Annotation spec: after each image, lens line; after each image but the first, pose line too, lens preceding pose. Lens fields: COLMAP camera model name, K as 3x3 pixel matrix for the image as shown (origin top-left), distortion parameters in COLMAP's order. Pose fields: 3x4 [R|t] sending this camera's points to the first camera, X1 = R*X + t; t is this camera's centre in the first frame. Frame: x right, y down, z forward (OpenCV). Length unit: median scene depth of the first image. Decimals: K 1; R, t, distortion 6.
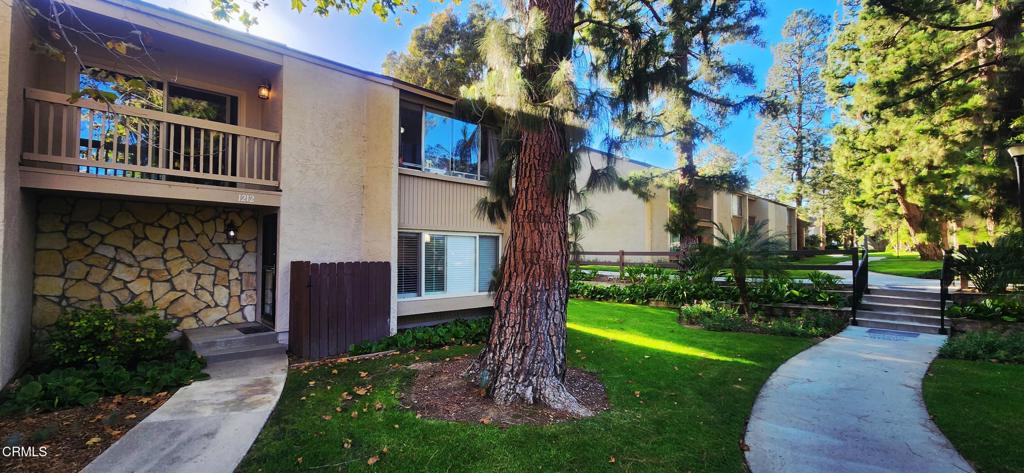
lens RADIAL K [[433.6, 0, 507.2], [0, 433.6, 237.7], [0, 0, 1]] dist [0.003164, -0.001292]
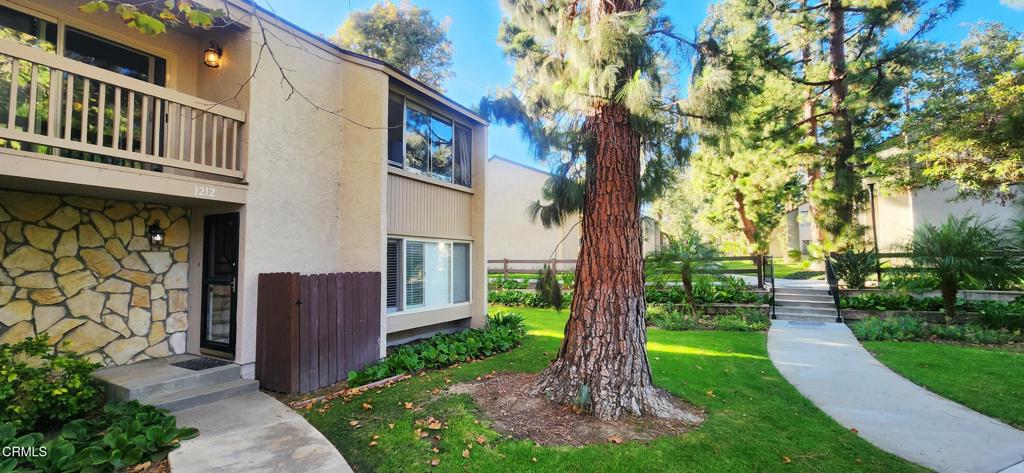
lens RADIAL K [[433.6, 0, 511.6], [0, 433.6, 236.9], [0, 0, 1]] dist [0.003164, -0.001292]
pose [[0.949478, 0.009263, 0.313696, -0.306126], [-0.001827, 0.999710, -0.023992, 0.006147], [-0.313828, 0.022207, 0.949220, 0.098247]]
